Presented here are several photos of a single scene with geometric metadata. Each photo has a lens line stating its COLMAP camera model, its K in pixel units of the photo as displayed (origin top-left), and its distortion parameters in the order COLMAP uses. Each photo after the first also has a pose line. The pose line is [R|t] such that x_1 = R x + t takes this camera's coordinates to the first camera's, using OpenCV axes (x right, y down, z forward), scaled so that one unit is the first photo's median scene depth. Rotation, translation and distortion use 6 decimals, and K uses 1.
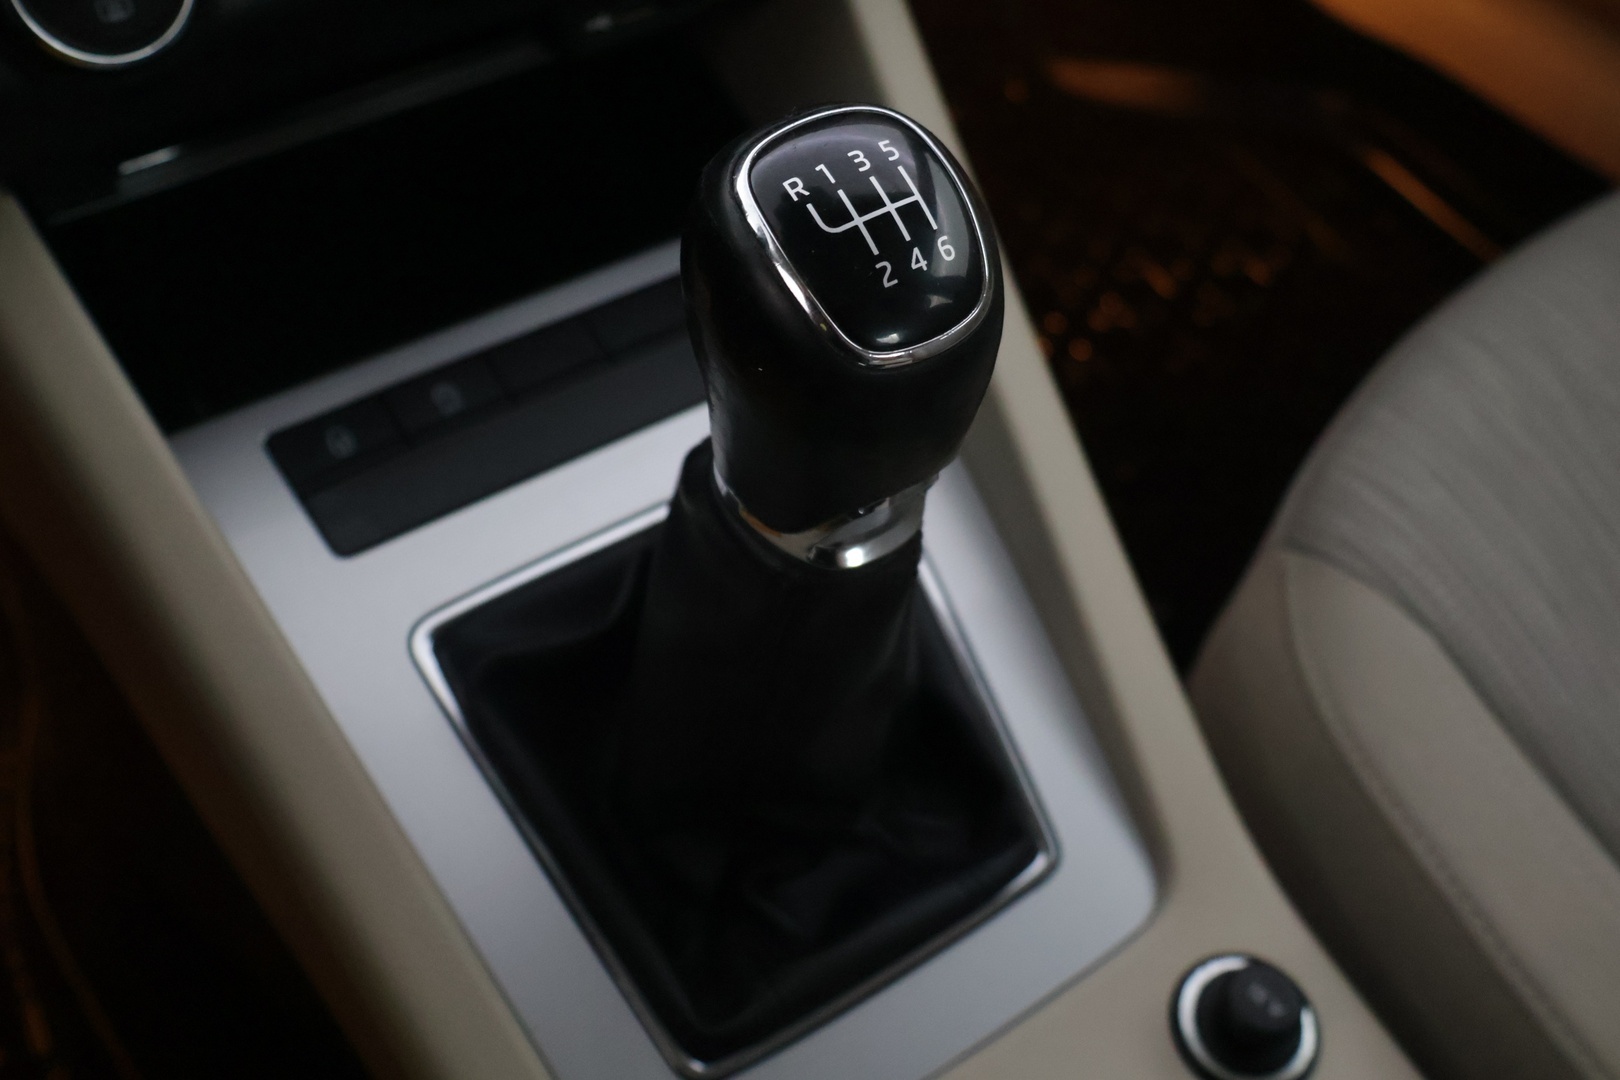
lens RADIAL K [[1623.8, 0, 811.9], [0, 1623.8, 544.3], [0, 0, 1]] dist [-0.010627, 0.000000]
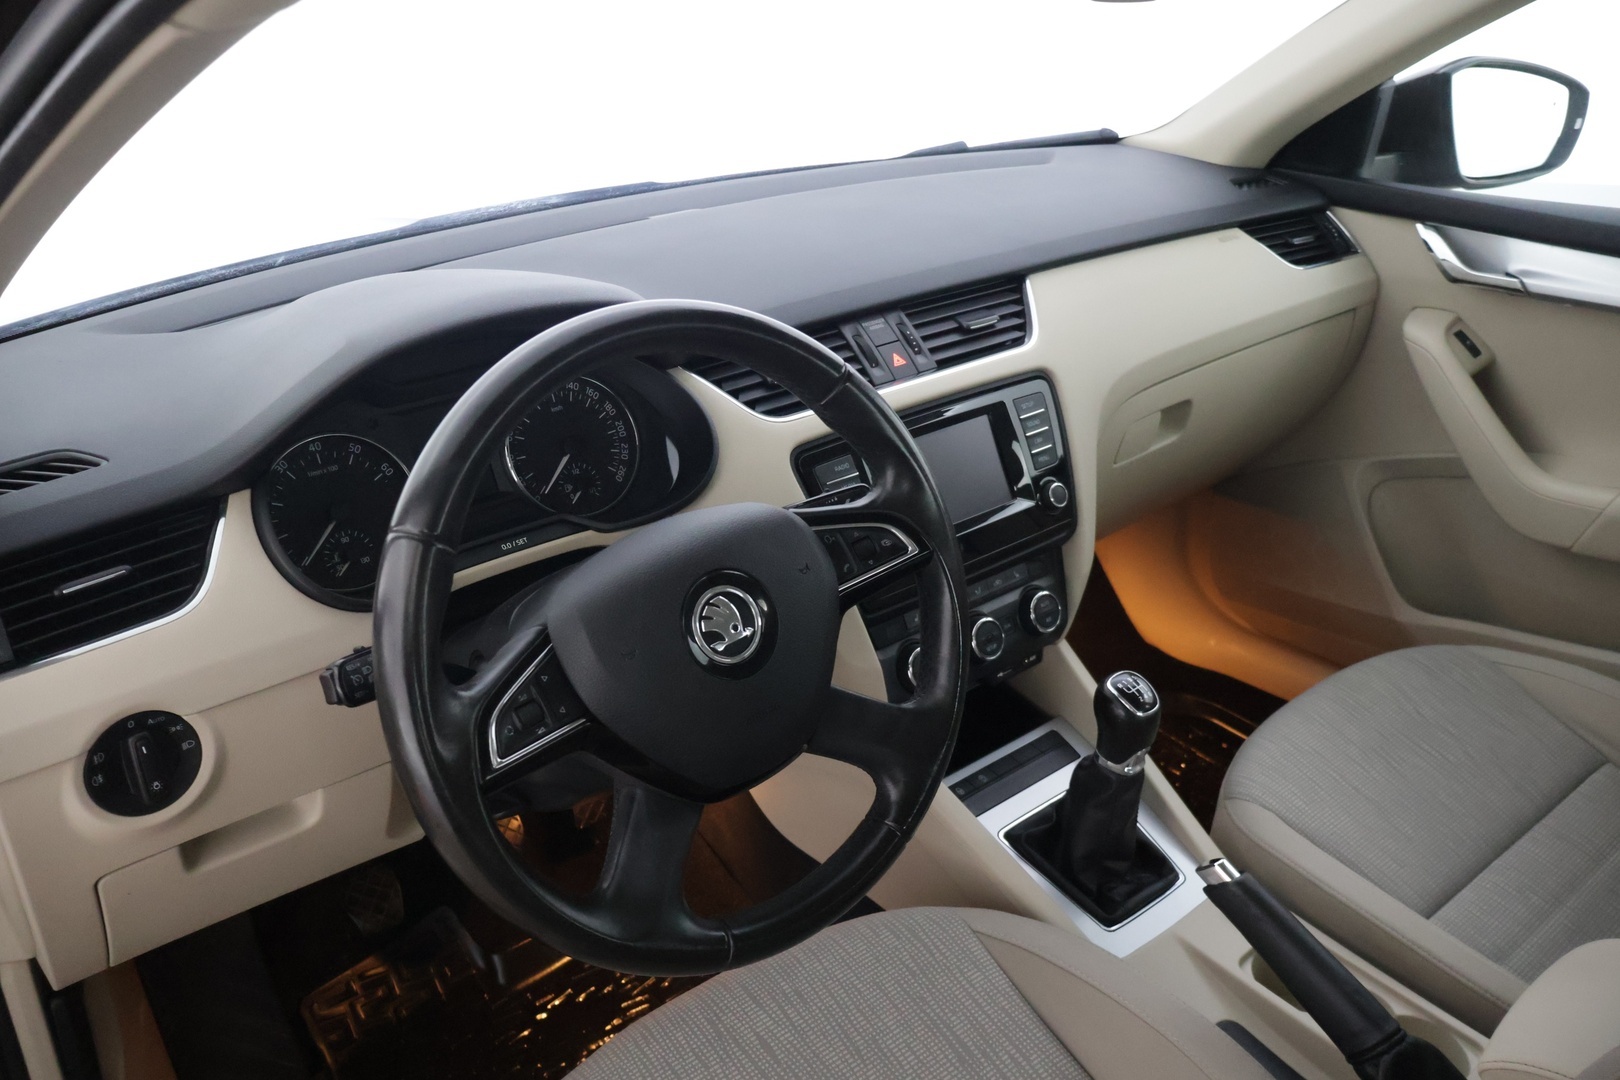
lens RADIAL K [[1337.1, 0, 803.0], [0, 1337.1, 551.9], [0, 0, 1]] dist [-0.060523, -0.006157]
pose [[0.991819, -0.113564, 0.058302, -0.786729], [0.127568, 0.898648, -0.419712, 0.684034], [-0.004729, 0.423716, 0.905783, -1.975912]]
